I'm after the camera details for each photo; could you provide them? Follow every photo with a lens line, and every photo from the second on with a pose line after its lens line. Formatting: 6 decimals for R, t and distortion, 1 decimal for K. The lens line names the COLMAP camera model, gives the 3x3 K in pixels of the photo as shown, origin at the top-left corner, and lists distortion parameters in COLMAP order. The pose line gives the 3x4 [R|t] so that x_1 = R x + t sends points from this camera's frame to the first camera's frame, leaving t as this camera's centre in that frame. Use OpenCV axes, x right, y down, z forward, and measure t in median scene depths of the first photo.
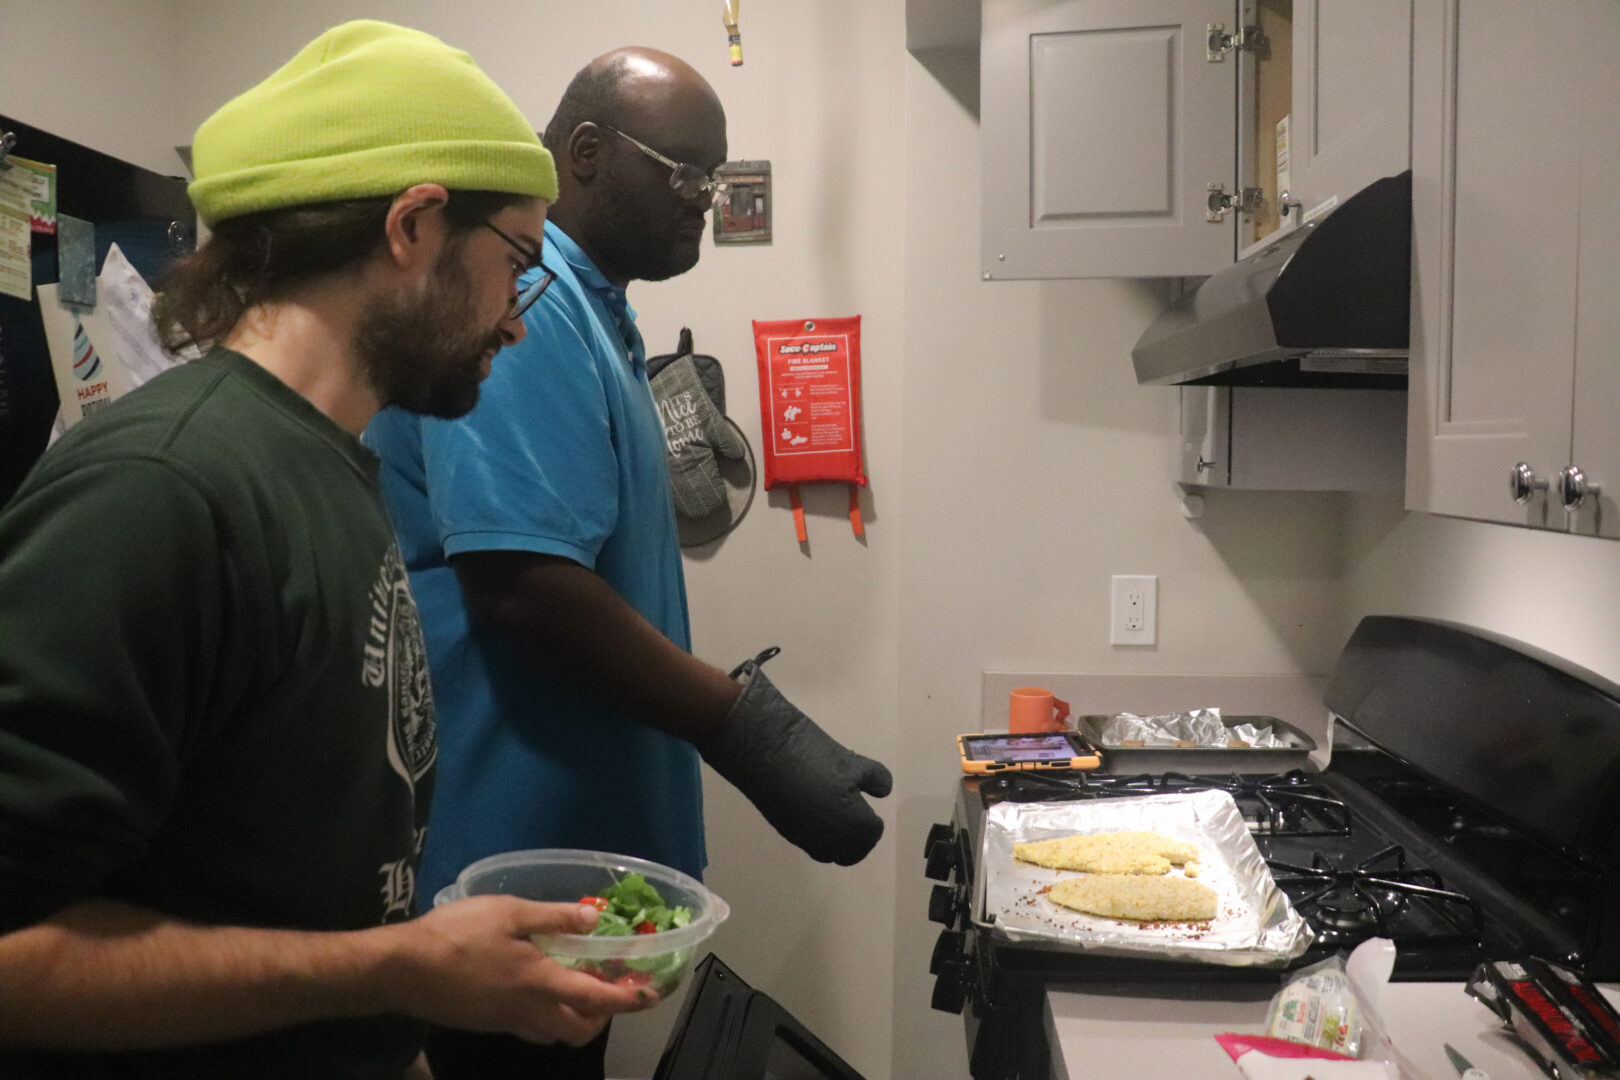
lens RADIAL K [[1320.3, 0, 810.0], [0, 1320.3, 540.0], [0, 0, 1]] dist [0.000893, -0.000045]
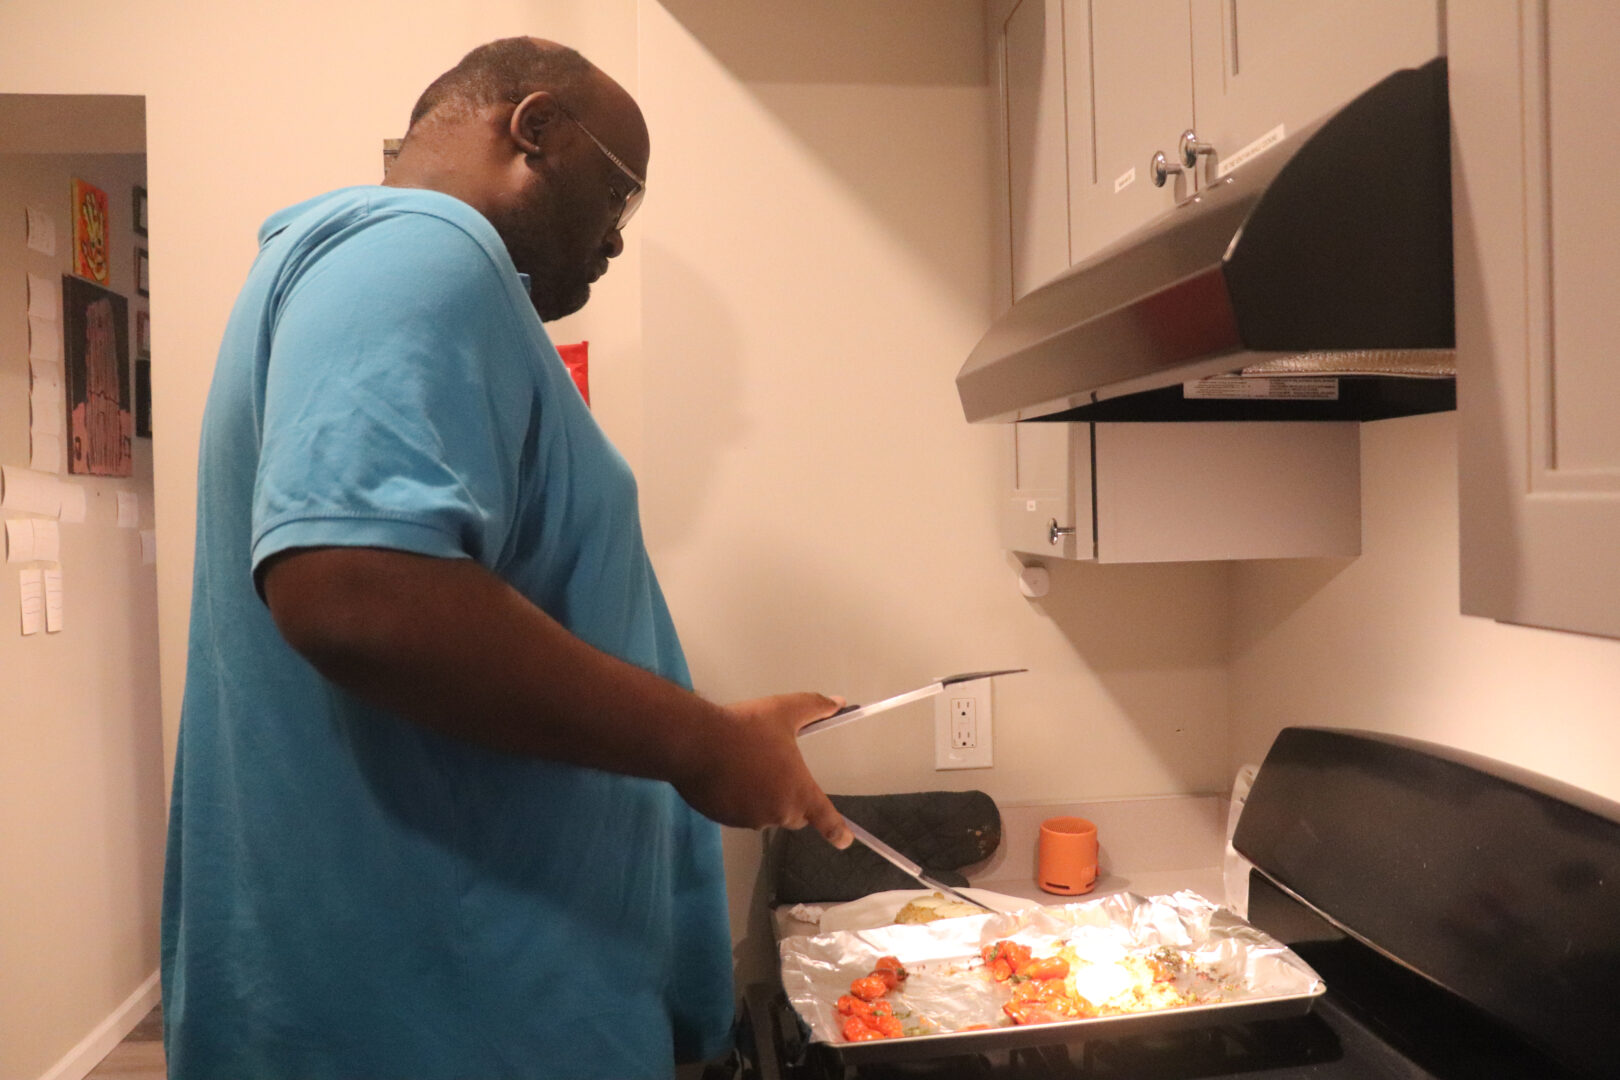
lens RADIAL K [[1452.0, 0, 810.0], [0, 1452.0, 540.0], [0, 0, 1]] dist [-0.005692, -0.000448]
pose [[0.985829, -0.035648, 0.163923, 0.030896], [0.042971, 0.998221, -0.041343, -0.025697], [-0.162157, 0.047801, 0.985606, 0.237609]]
